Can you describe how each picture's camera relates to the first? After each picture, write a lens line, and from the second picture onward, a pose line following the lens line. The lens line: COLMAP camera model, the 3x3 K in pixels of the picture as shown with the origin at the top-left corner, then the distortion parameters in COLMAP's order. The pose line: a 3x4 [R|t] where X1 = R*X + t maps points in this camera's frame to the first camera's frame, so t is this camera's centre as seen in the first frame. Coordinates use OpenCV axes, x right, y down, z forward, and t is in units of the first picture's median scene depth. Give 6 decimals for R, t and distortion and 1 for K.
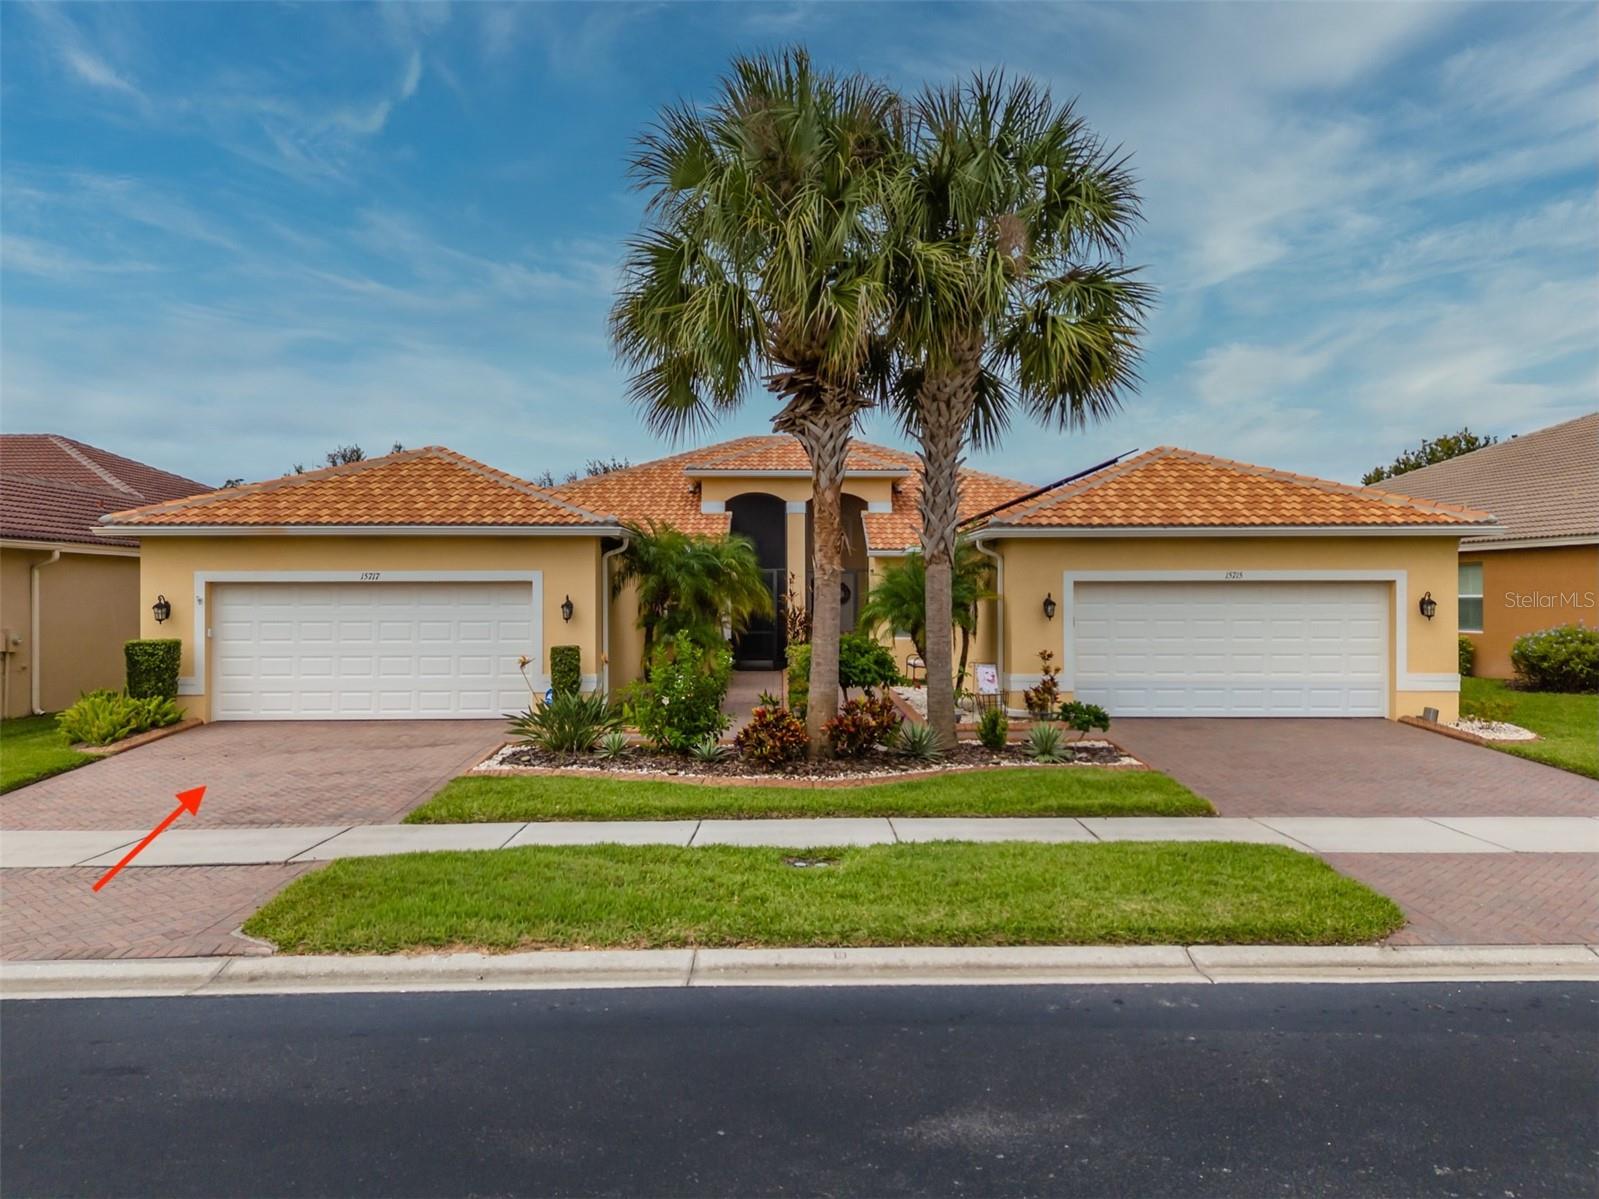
lens RADIAL K [[1170.3, 0, 799.5], [0, 1170.3, 599.5], [0, 0, 1]] dist [0.108871, -0.118969]
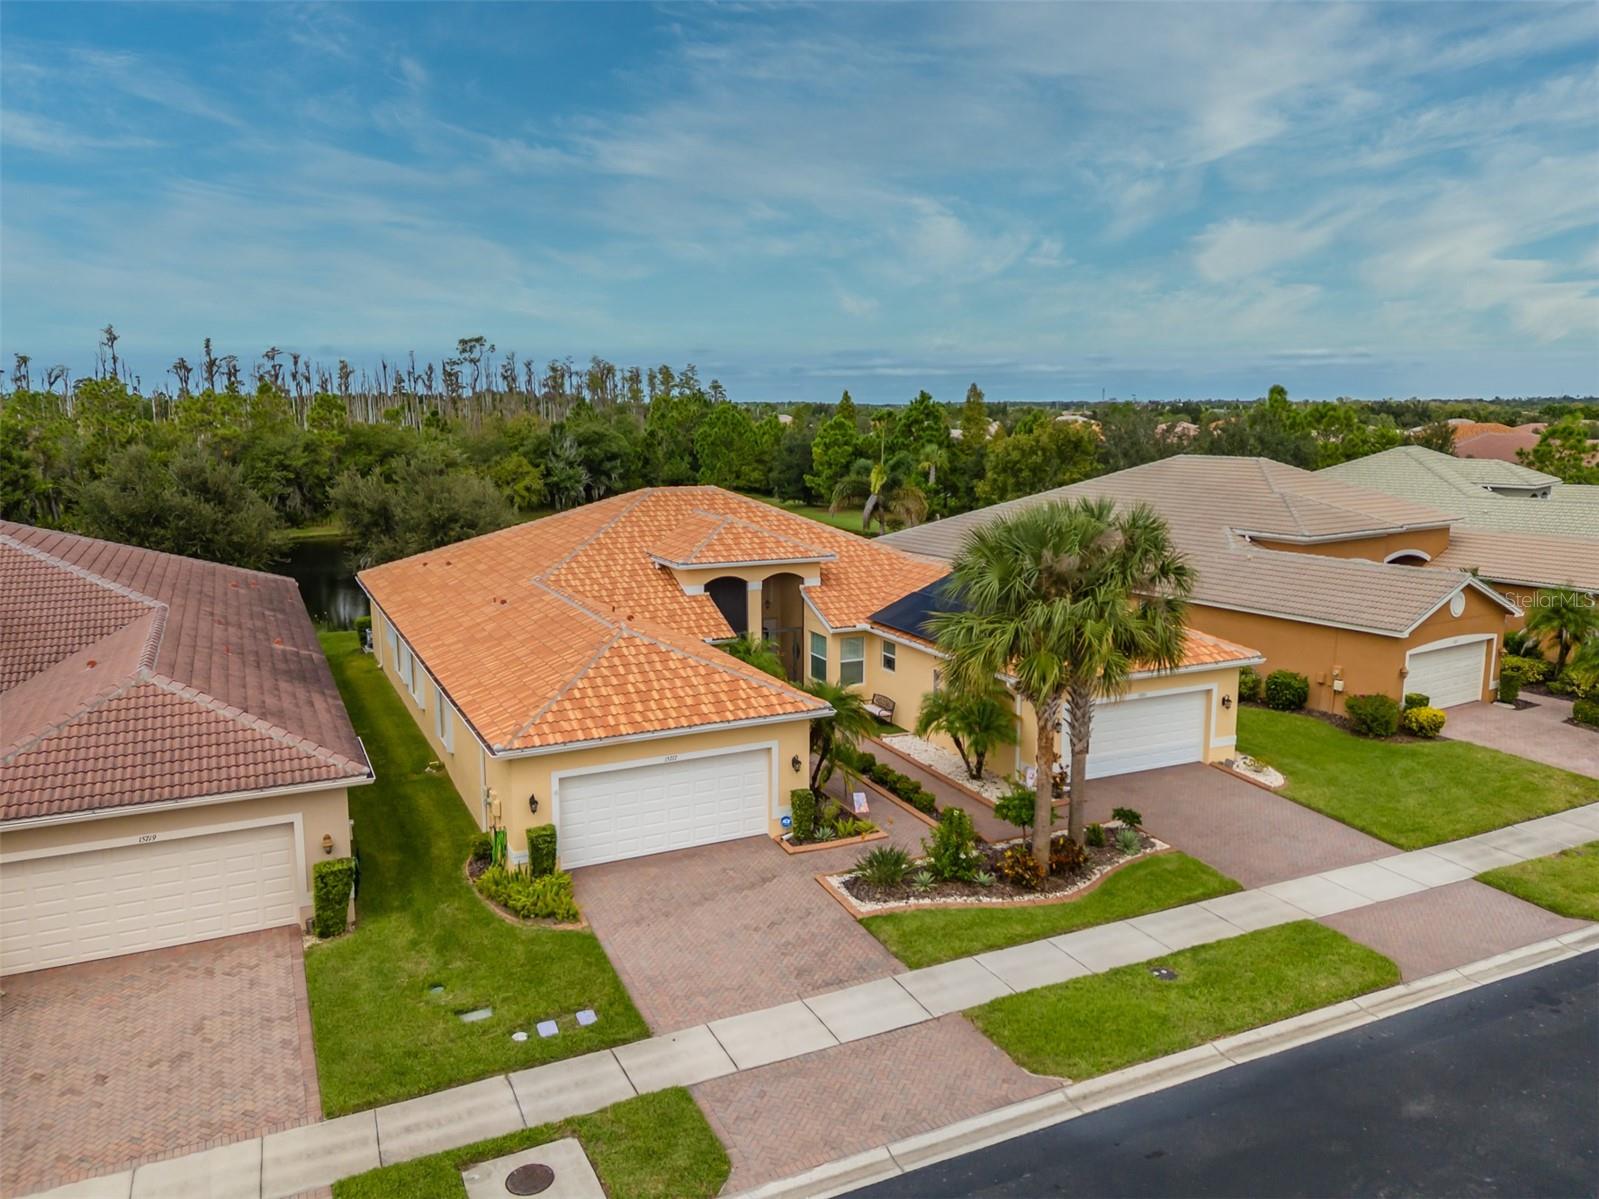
lens RADIAL K [[1163.5, 0, 799.5], [0, 1163.5, 599.5], [0, 0, 1]] dist [0.100918, -0.112659]
pose [[0.907588, -0.071781, 0.413681, -0.769832], [0.001352, 0.985772, 0.168081, -0.436100], [-0.419860, -0.151989, 0.894772, -0.299925]]
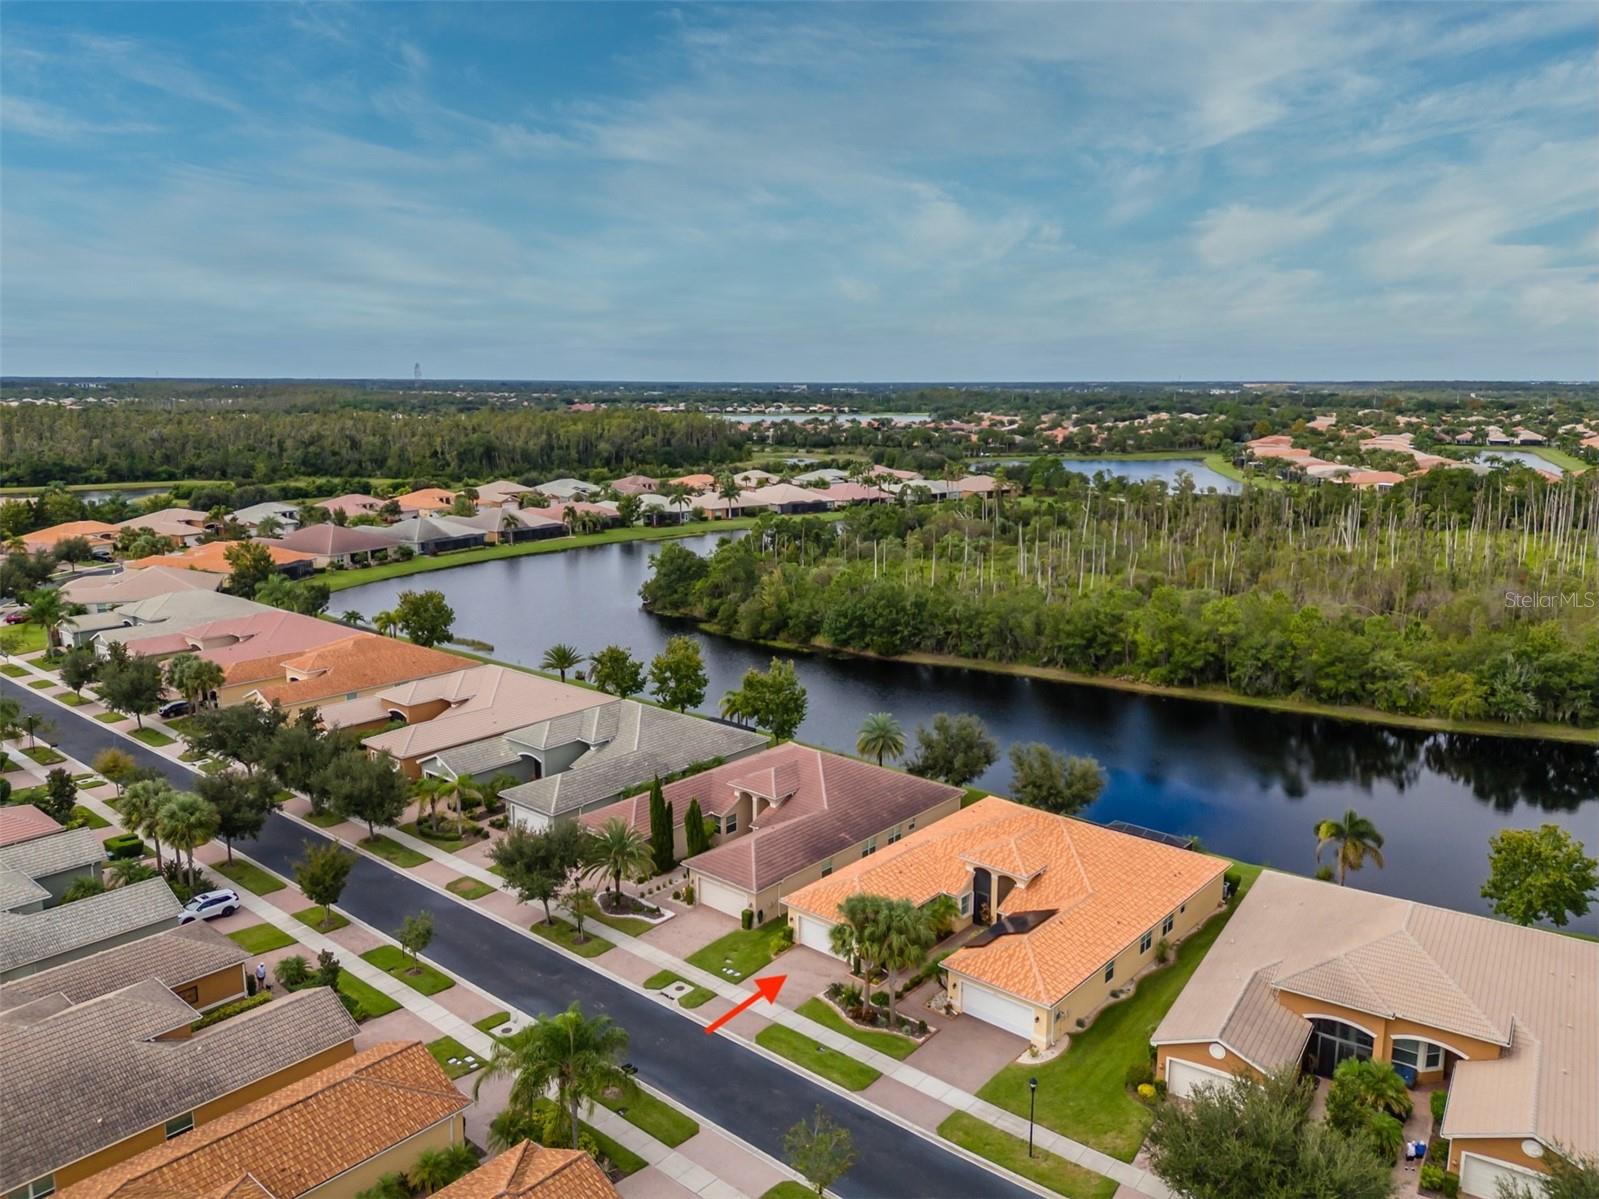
lens RADIAL K [[1170.3, 0, 799.5], [0, 1170.3, 599.5], [0, 0, 1]] dist [0.108871, -0.118969]
pose [[0.742391, 0.121974, -0.658770, 2.256501], [0.003632, 0.982540, 0.186014, -1.980342], [0.669957, -0.140488, 0.728986, -2.054656]]
